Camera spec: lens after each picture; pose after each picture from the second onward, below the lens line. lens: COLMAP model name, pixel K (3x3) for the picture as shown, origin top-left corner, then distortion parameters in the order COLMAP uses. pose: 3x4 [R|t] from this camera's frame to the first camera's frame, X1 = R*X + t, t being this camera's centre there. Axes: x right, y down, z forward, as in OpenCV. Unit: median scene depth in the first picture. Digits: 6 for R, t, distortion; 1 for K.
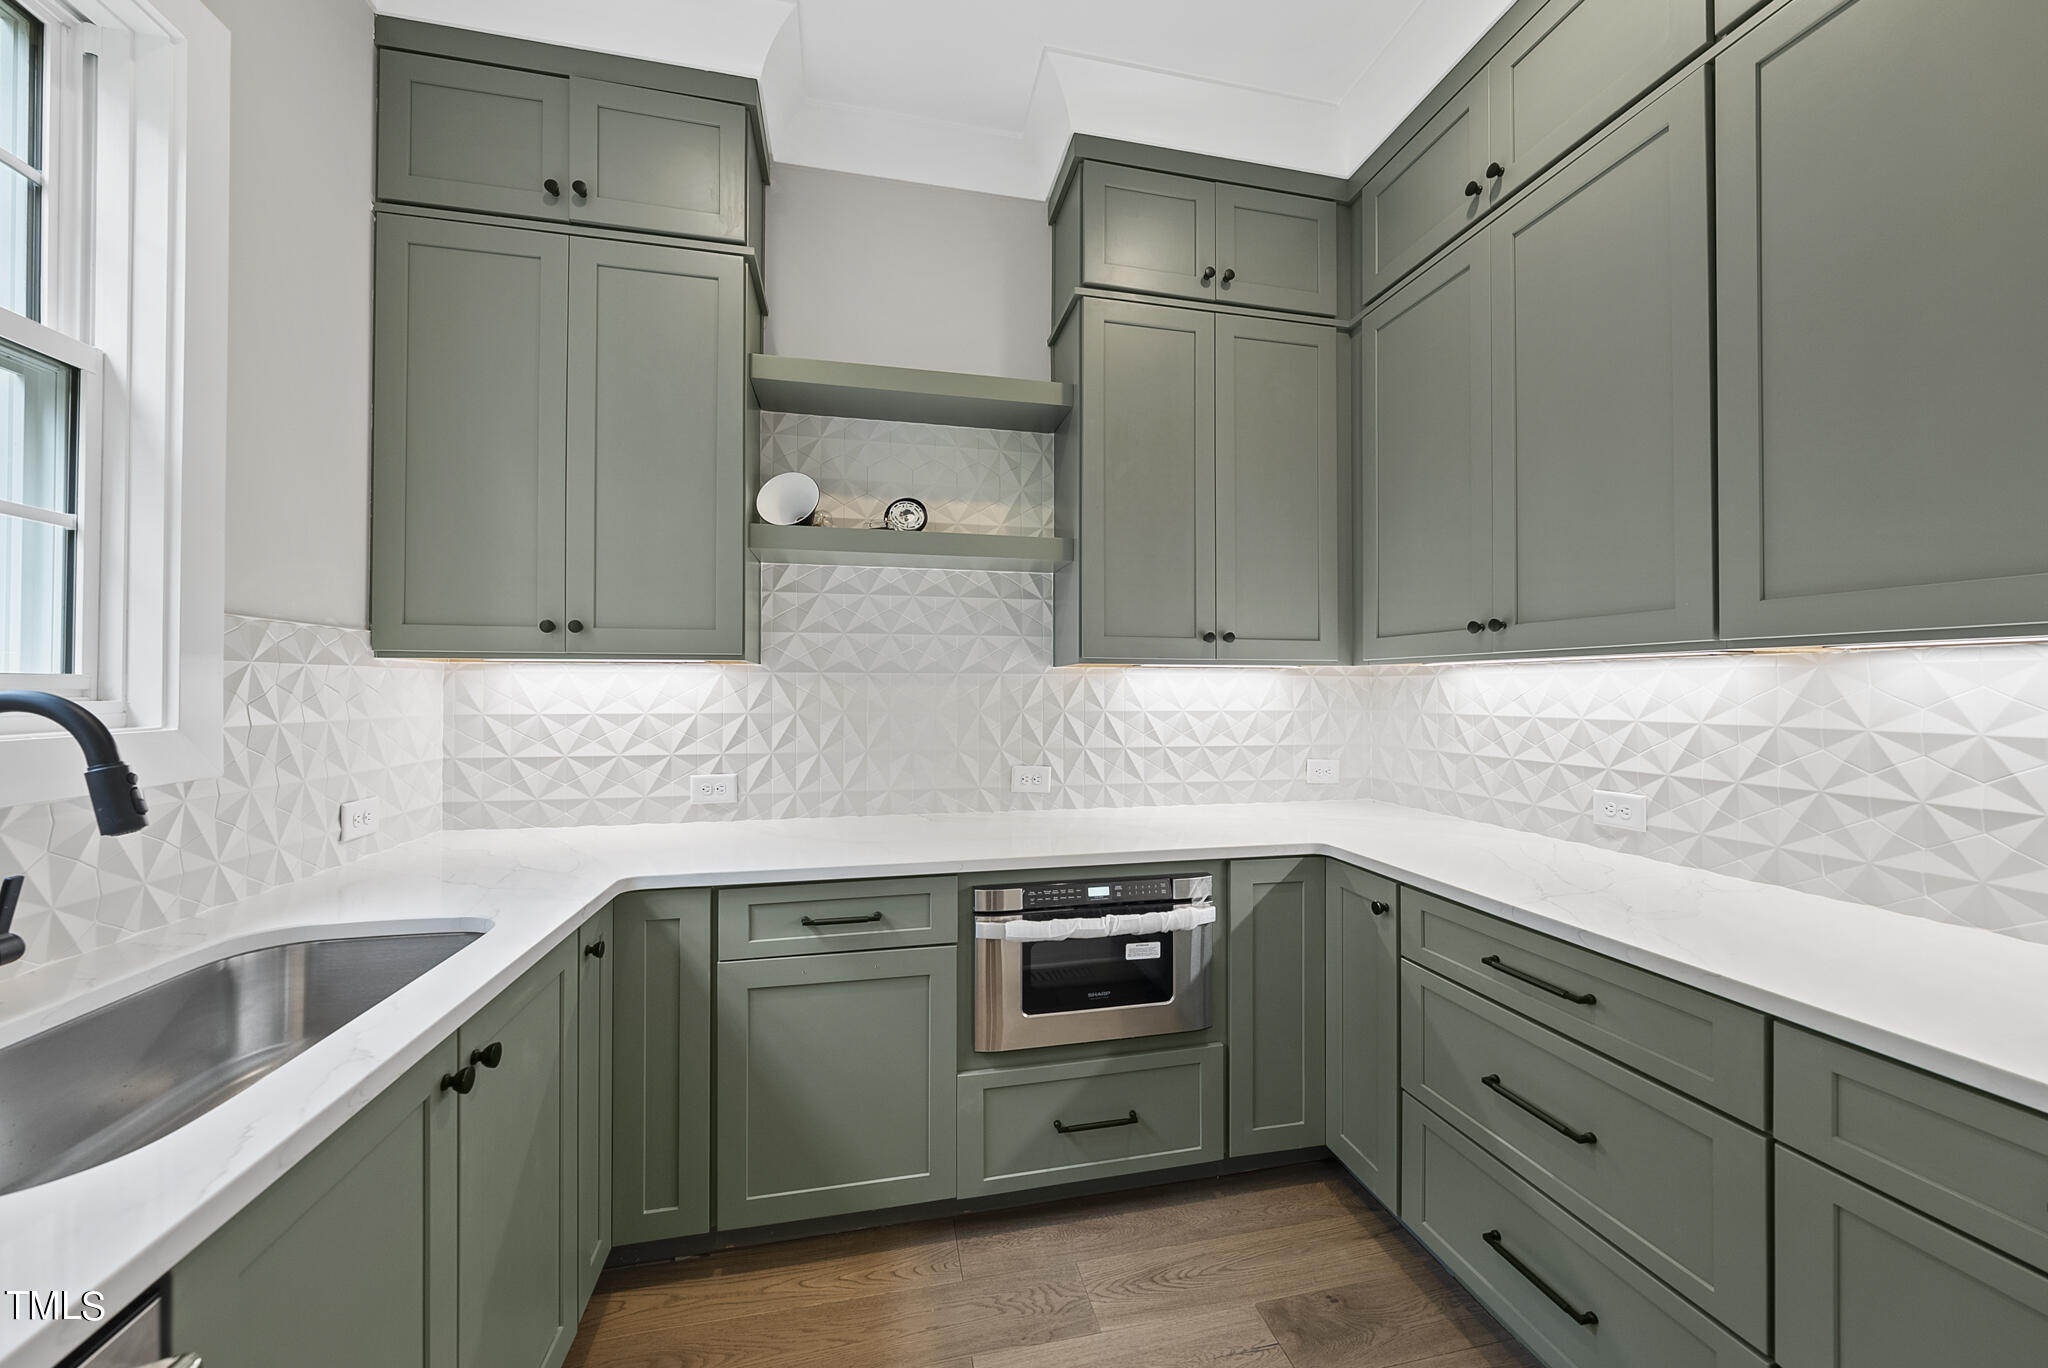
lens RADIAL K [[743.5, 0, 1026.7], [0, 743.5, 678.6], [0, 0, 1]] dist [-0.002272, 0.000158]
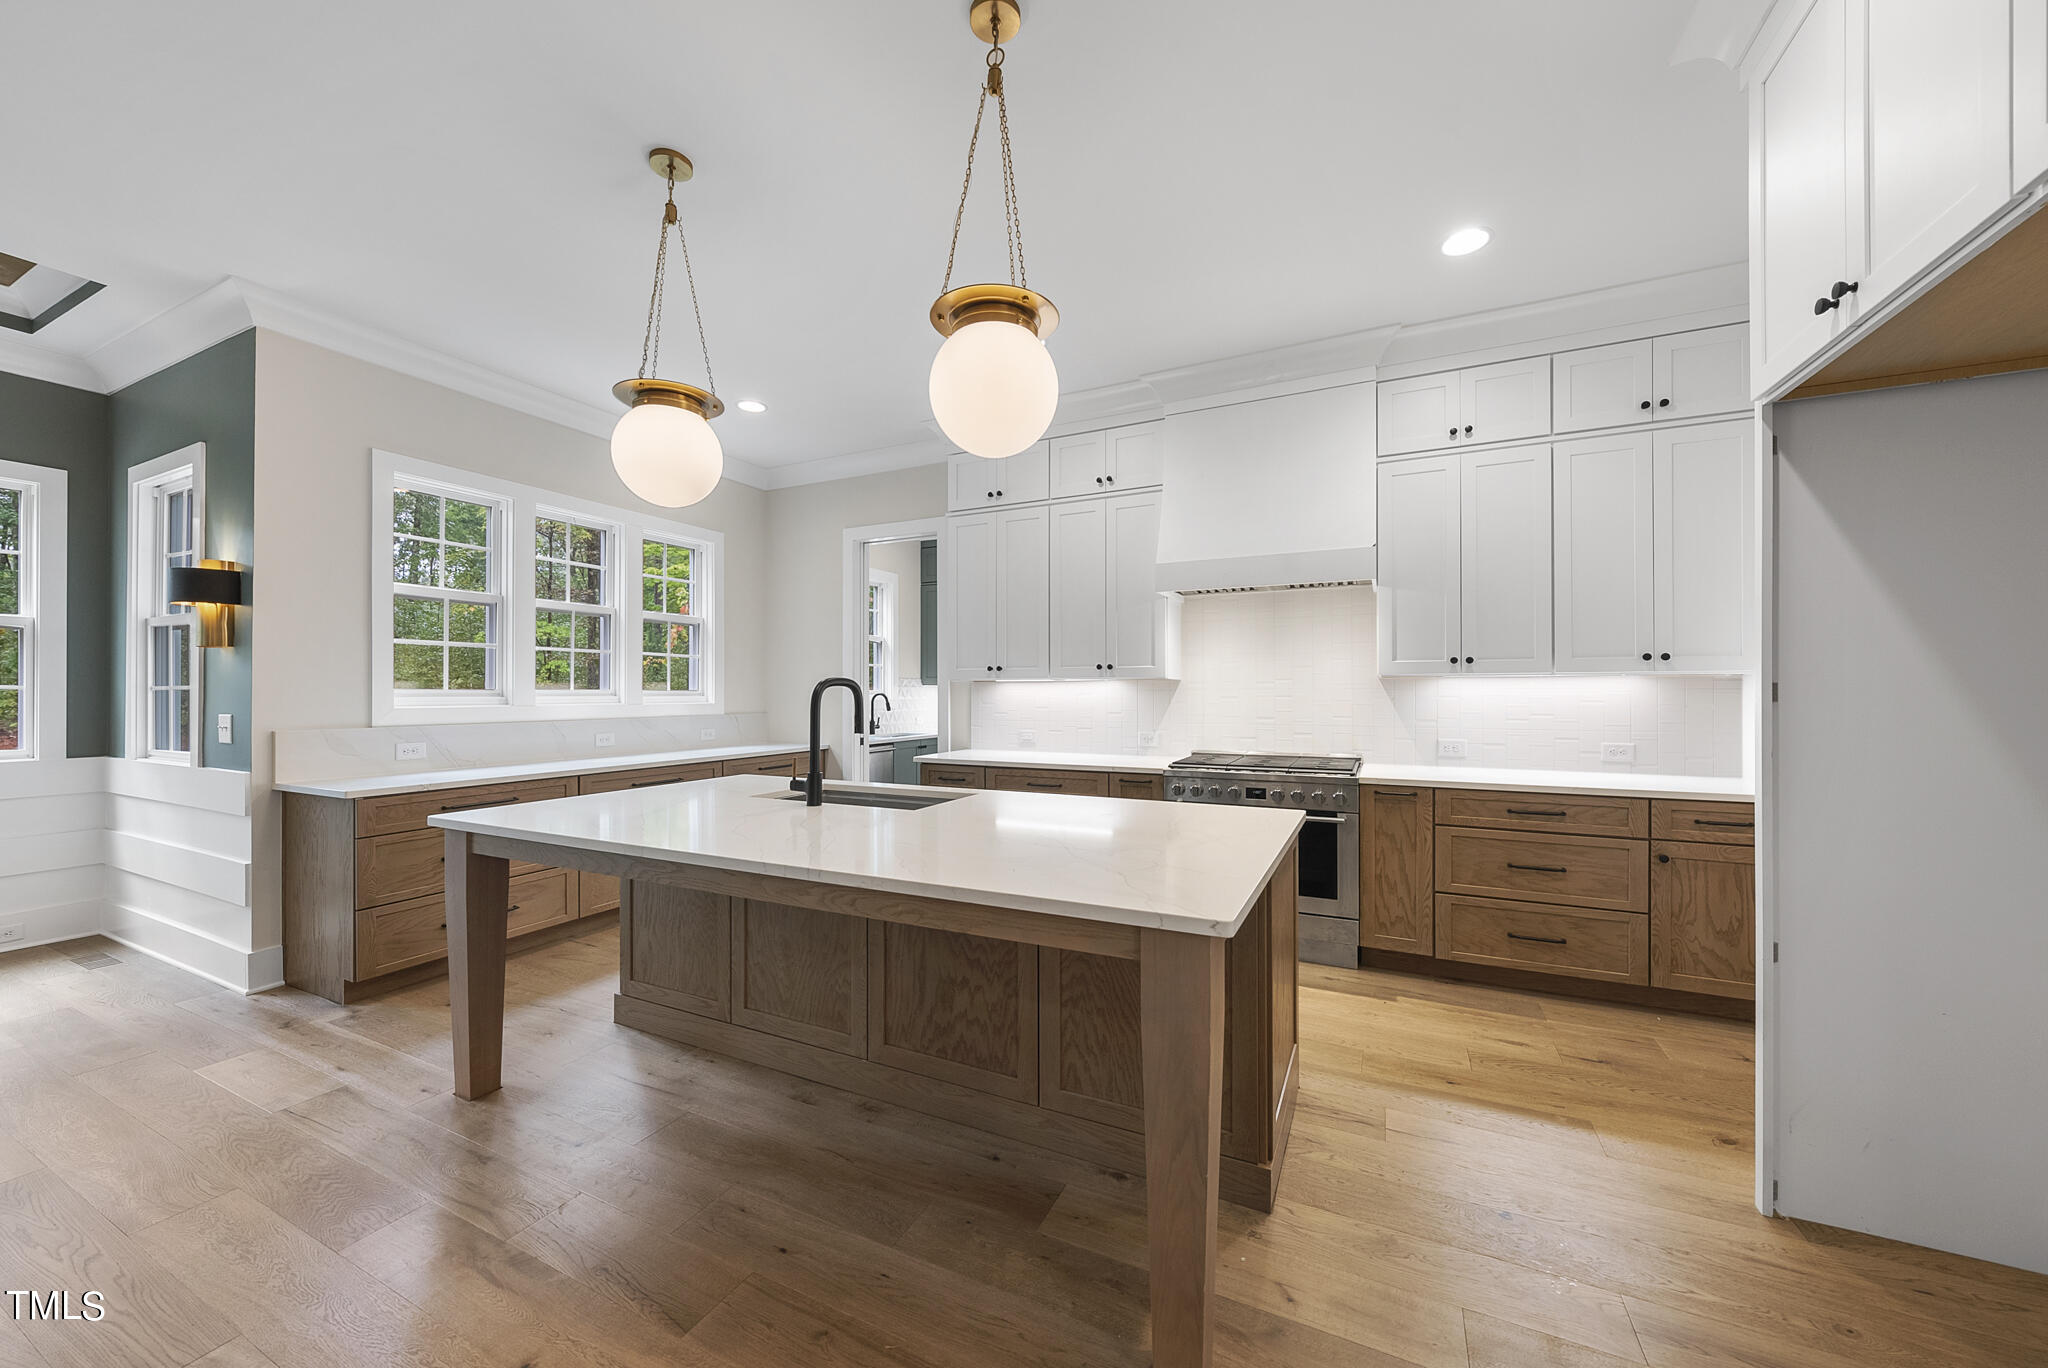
lens RADIAL K [[743.5, 0, 1012.9], [0, 743.5, 688.7], [0, 0, 1]] dist [-0.002272, 0.000158]
pose [[0.780589, 0.000934, -0.625044, 2.197311], [0.000747, 0.999997, 0.002427, -0.021009], [0.625045, -0.002362, 0.780585, -2.010857]]
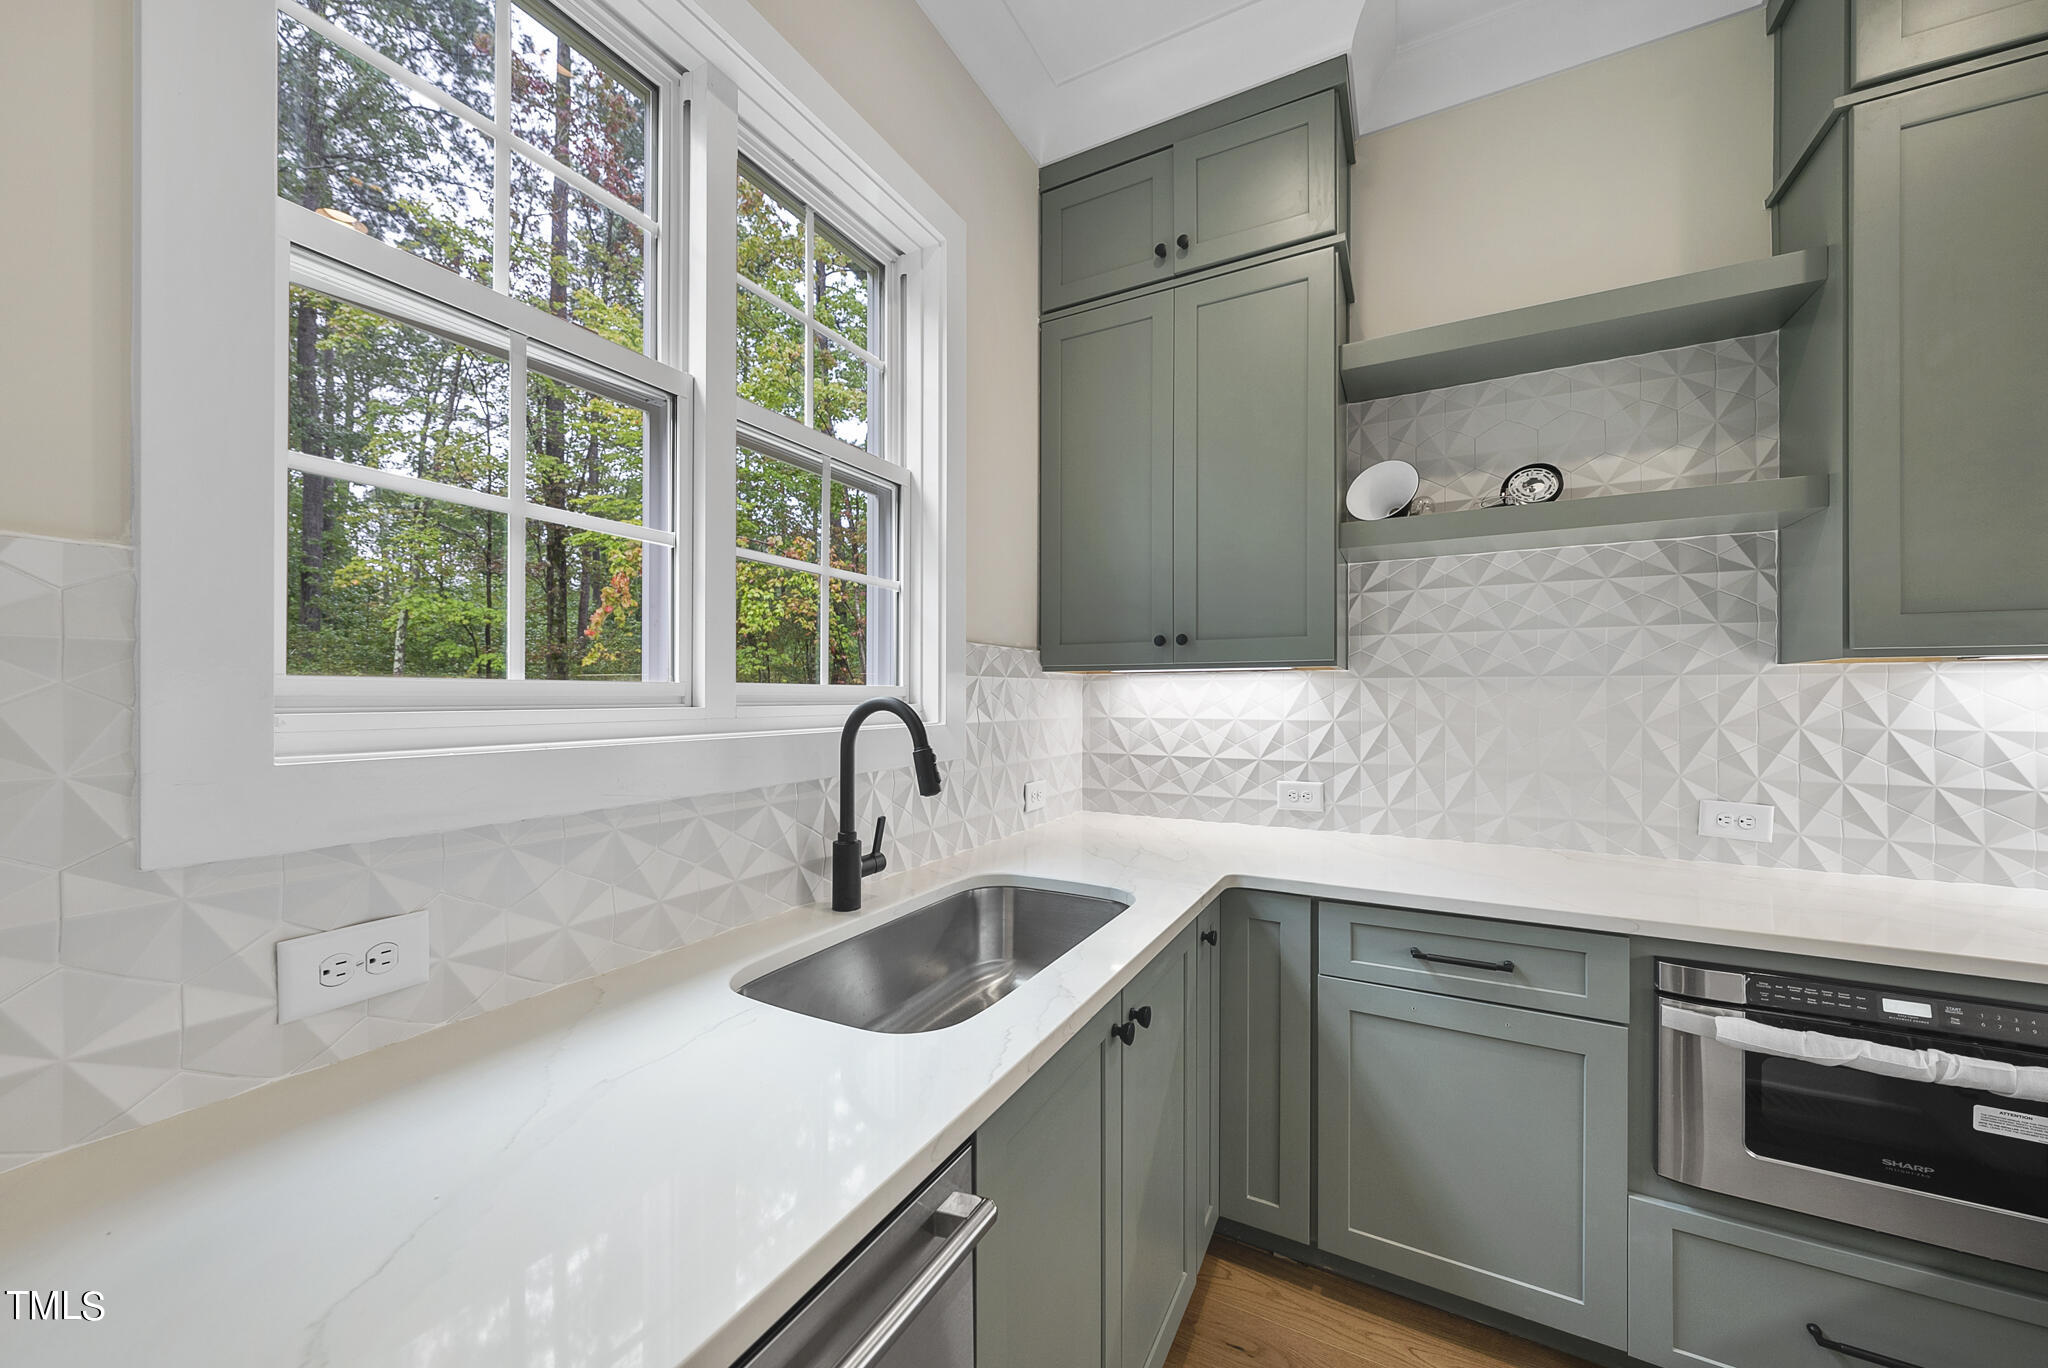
lens RADIAL K [[743.5, 0, 1030.4], [0, 743.5, 688.5], [0, 0, 1]] dist [-0.002272, 0.000158]
pose [[0.755671, -0.006880, -0.654915, -0.053488], [0.009379, 0.999956, 0.000317, 0.000512], [0.654884, -0.006382, 0.755703, 0.012962]]
